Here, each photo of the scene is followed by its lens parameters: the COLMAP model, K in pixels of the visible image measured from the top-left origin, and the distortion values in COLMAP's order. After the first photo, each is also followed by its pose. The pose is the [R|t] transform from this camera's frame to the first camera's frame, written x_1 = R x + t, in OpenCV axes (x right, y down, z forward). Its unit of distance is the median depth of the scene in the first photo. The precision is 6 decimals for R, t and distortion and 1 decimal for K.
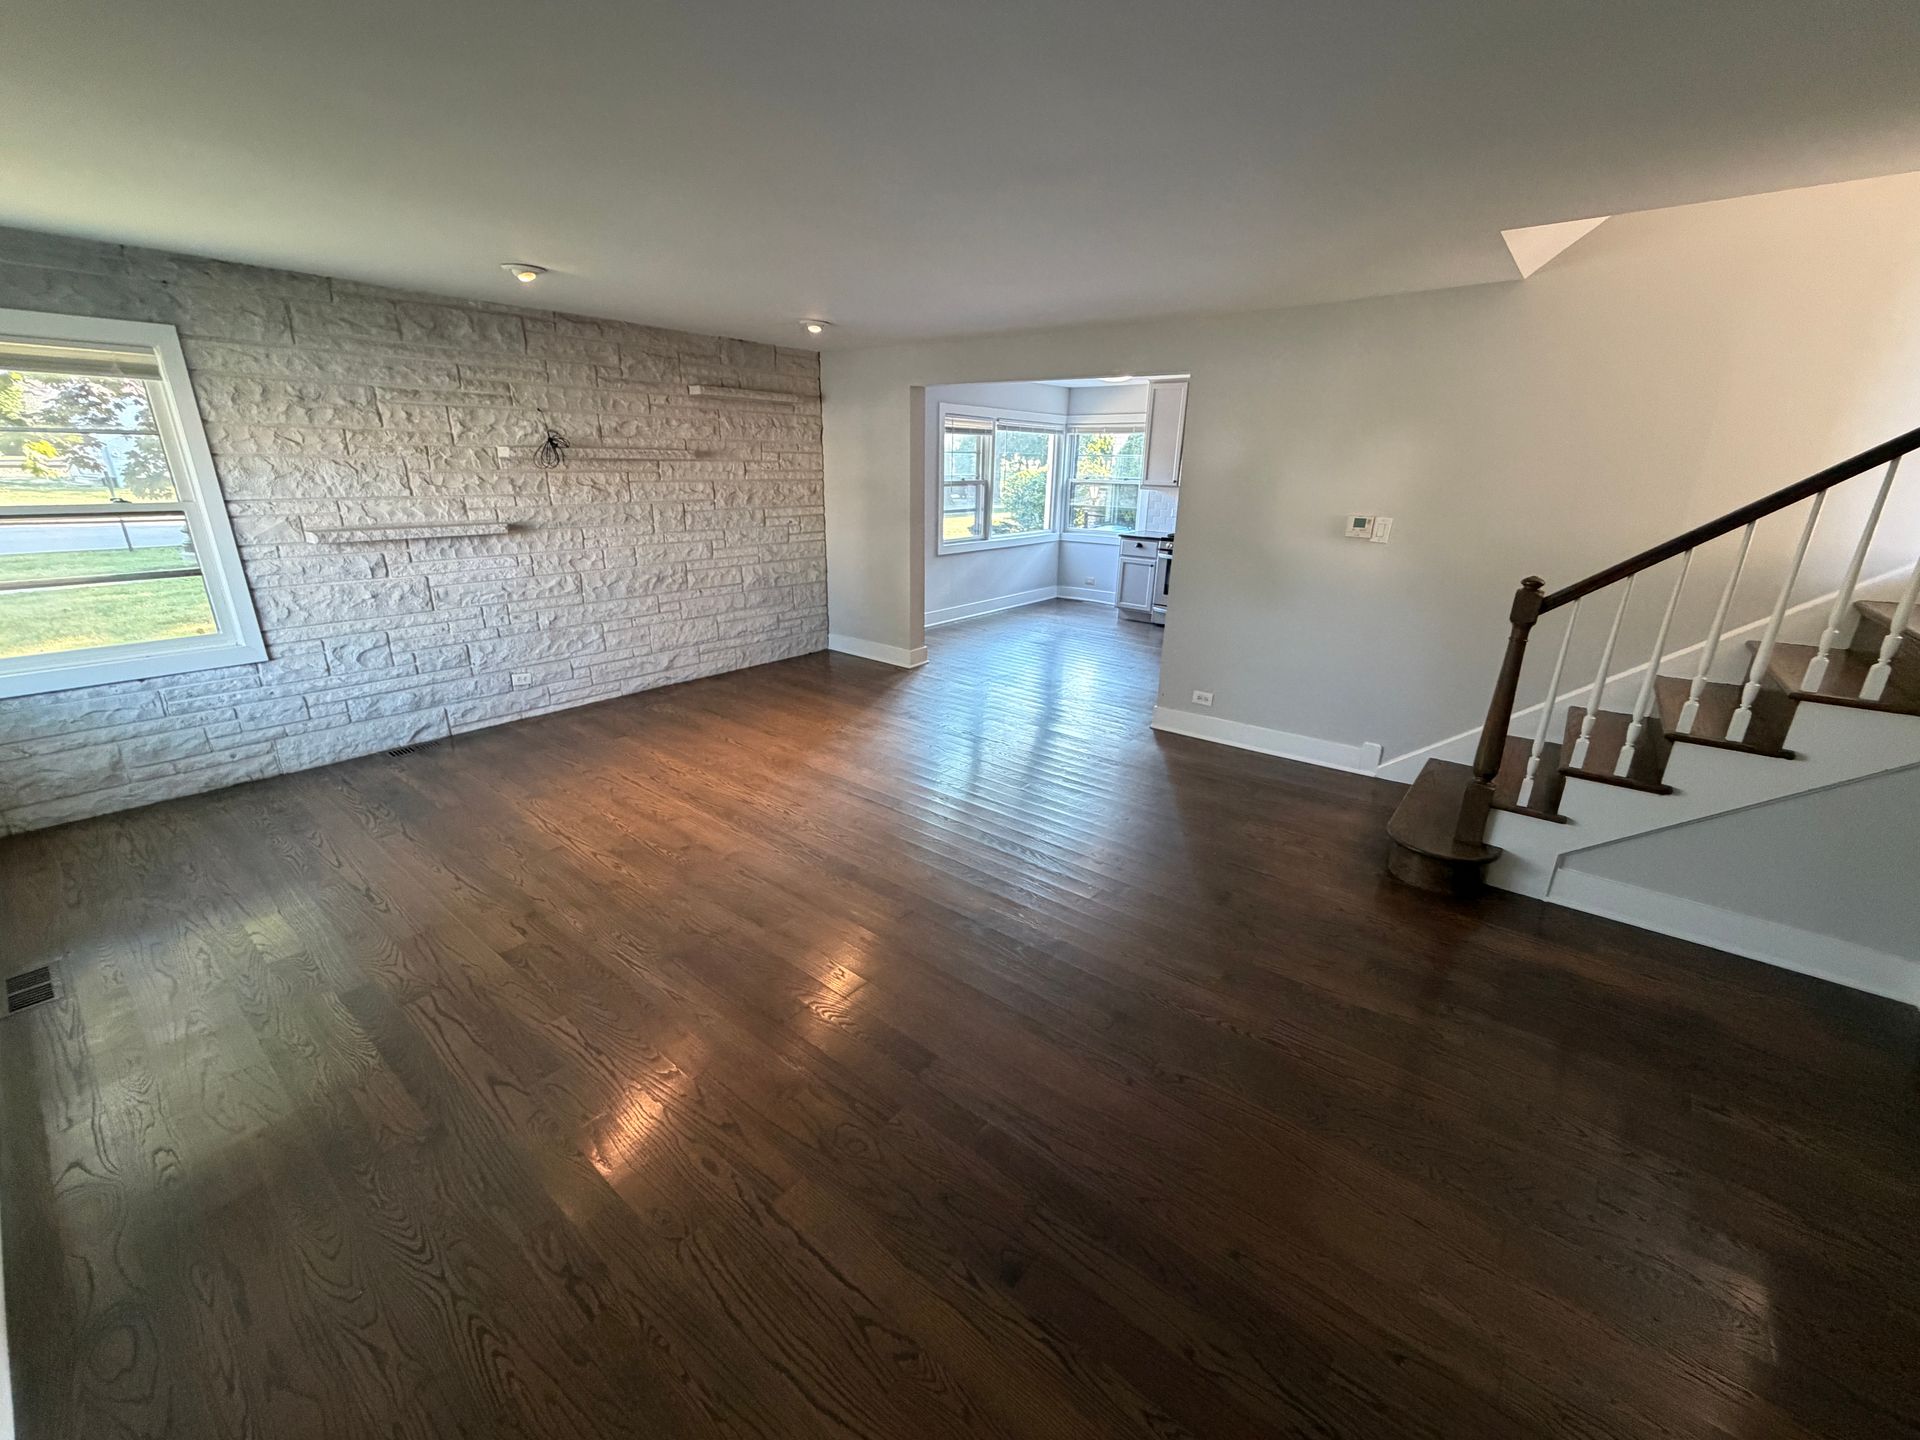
lens RADIAL K [[764.2, 0, 955.7], [0, 764.2, 718.5], [0, 0, 1]] dist [0.000205, -0.000197]
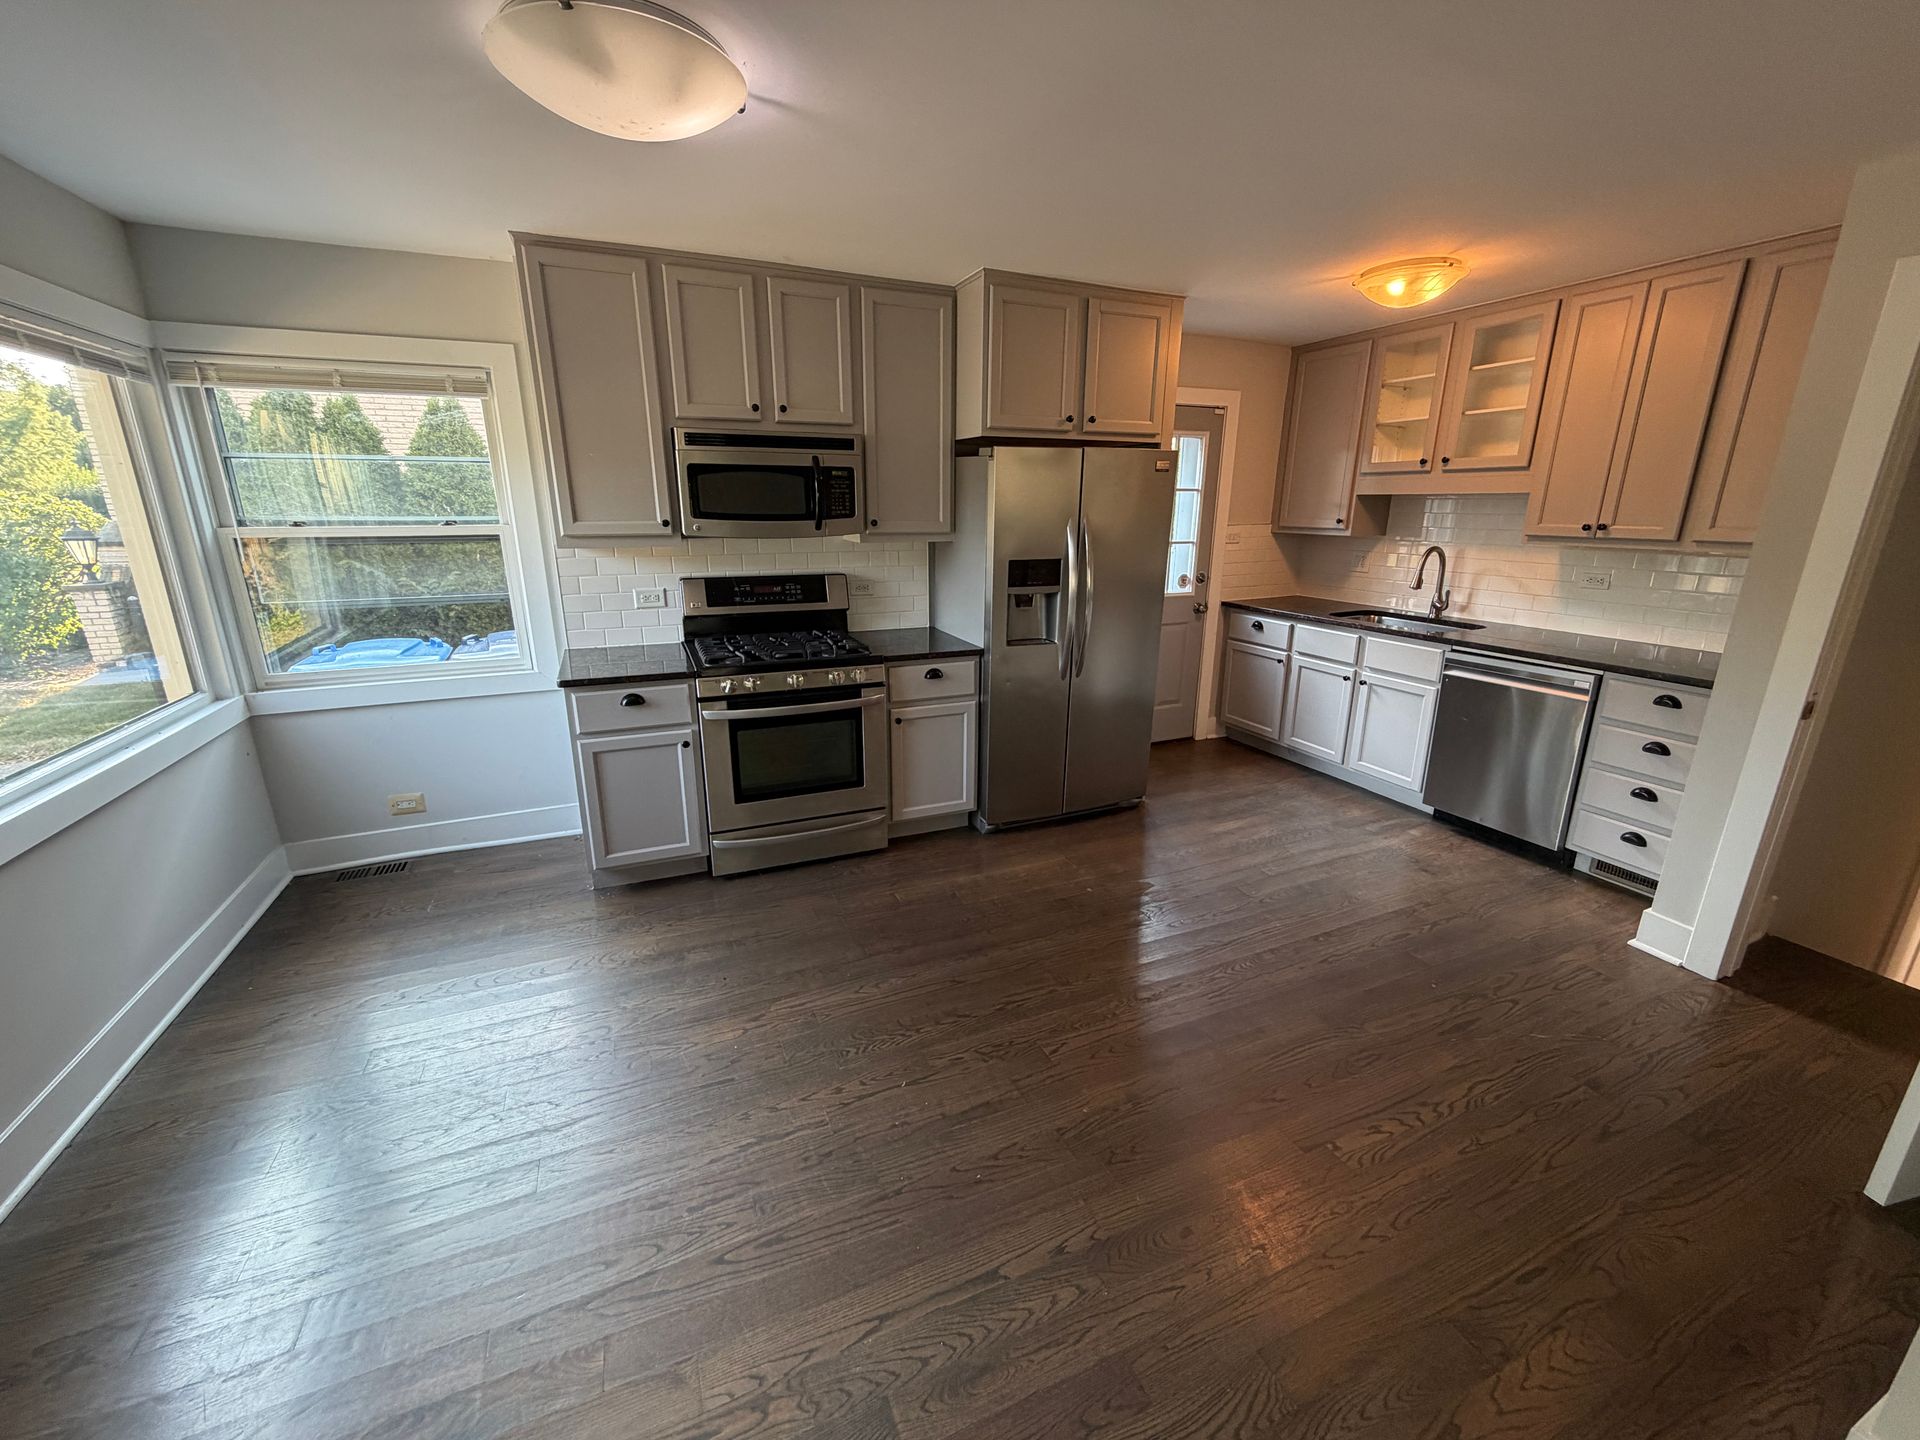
lens RADIAL K [[764.2, 0, 955.7], [0, 764.2, 718.5], [0, 0, 1]] dist [0.000205, -0.000197]
pose [[0.465639, -0.256961, 0.846848, 0.003037], [0.290500, 0.948275, 0.128005, -0.215573], [-0.835937, 0.186405, 0.516200, 0.673206]]
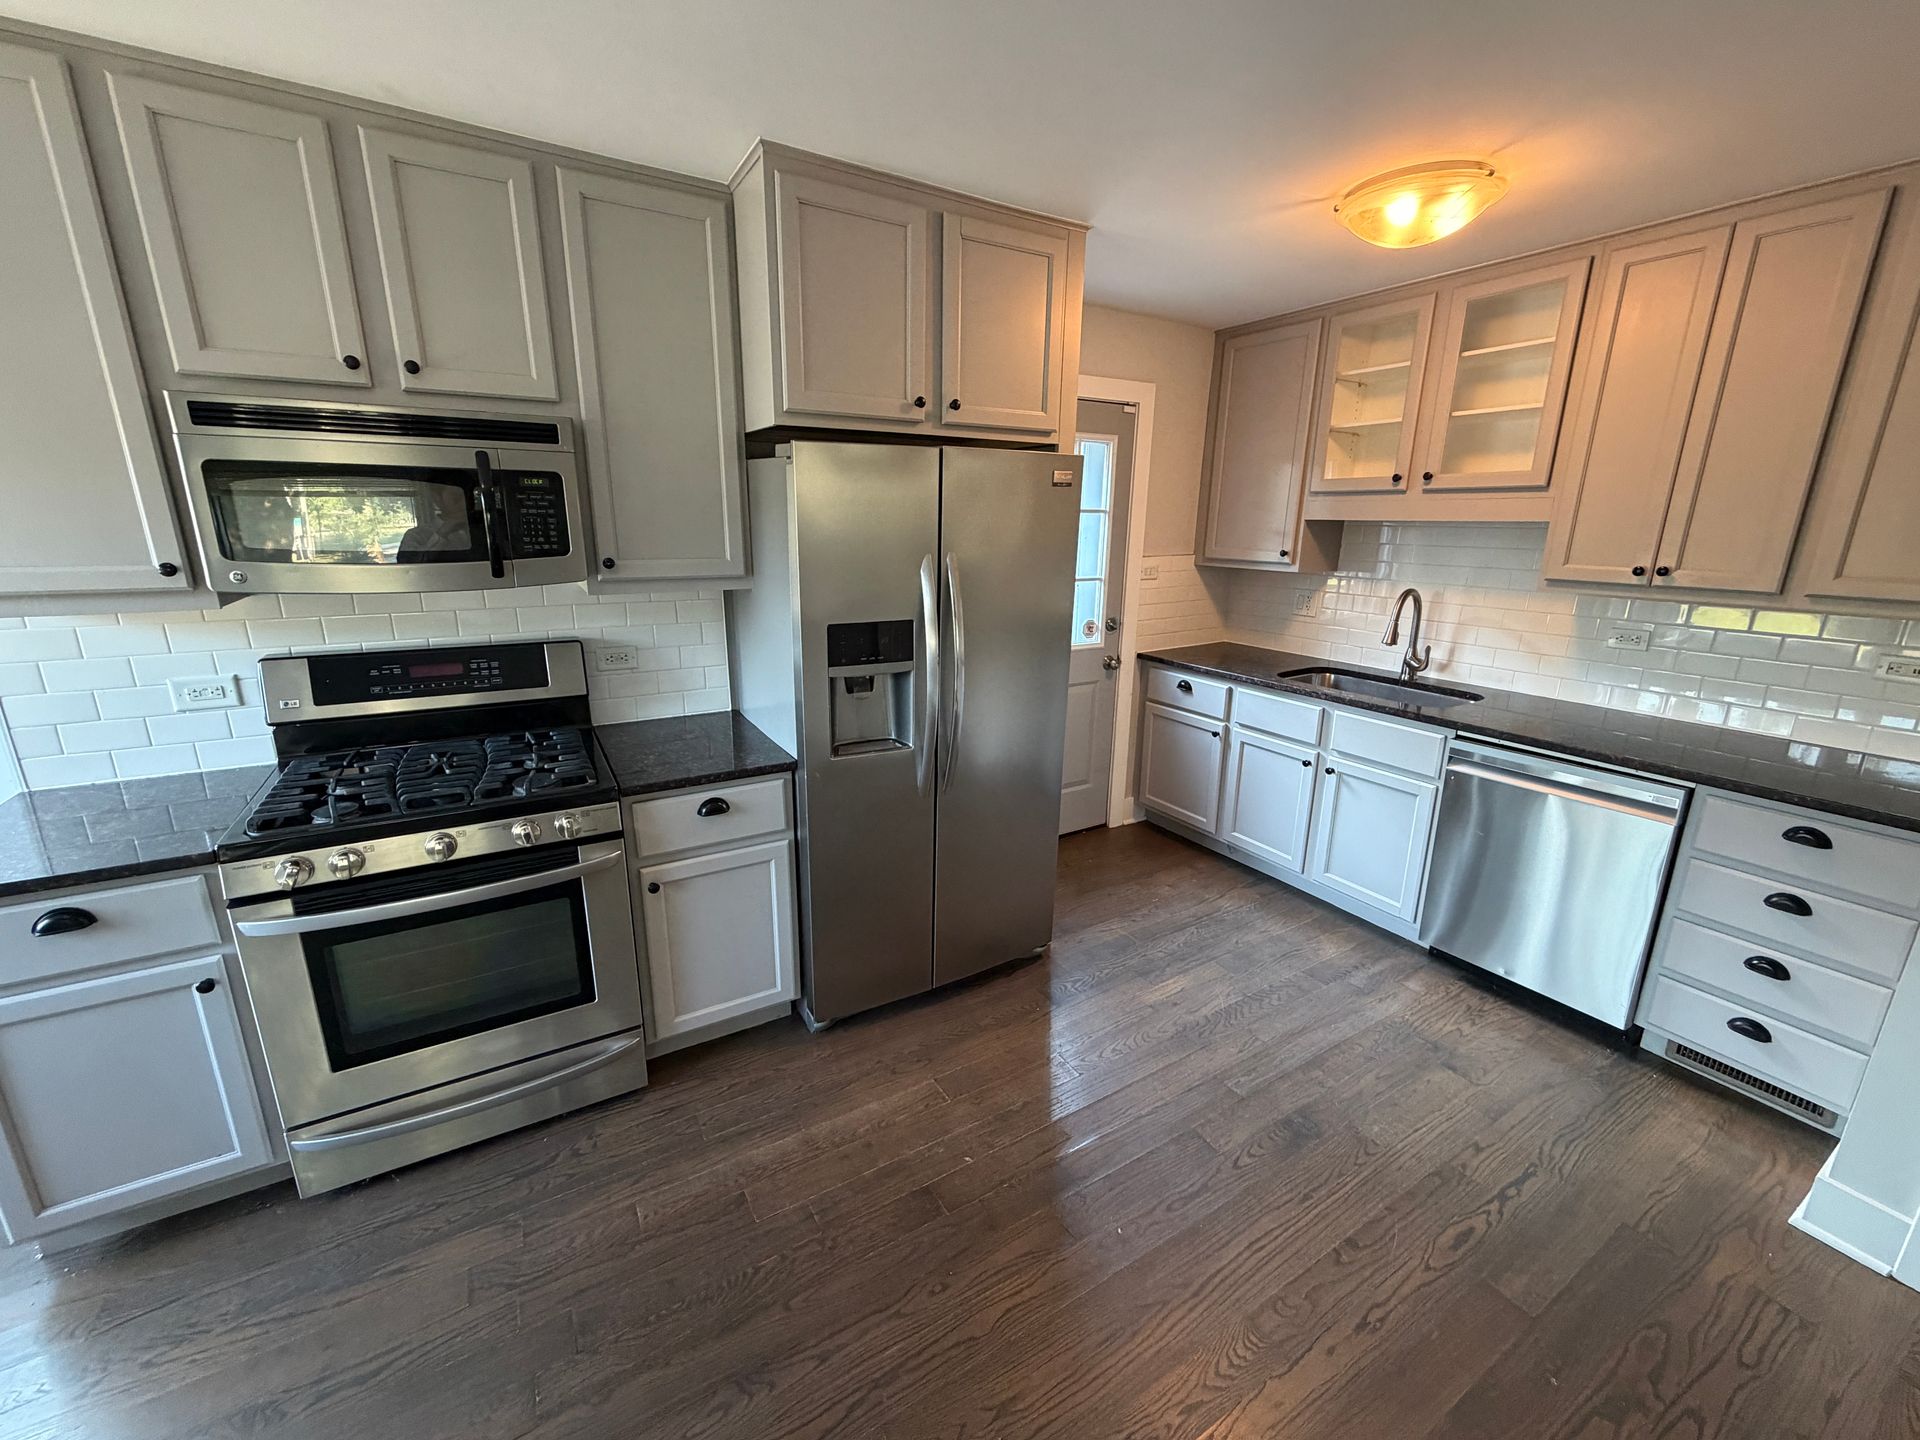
lens RADIAL K [[764.2, 0, 955.7], [0, 764.2, 718.5], [0, 0, 1]] dist [0.000205, -0.000197]
pose [[0.345274, -0.253725, 0.903554, 0.157578], [0.297891, 0.942604, 0.150858, -0.231140], [-0.889970, 0.217073, 0.401039, 0.710571]]
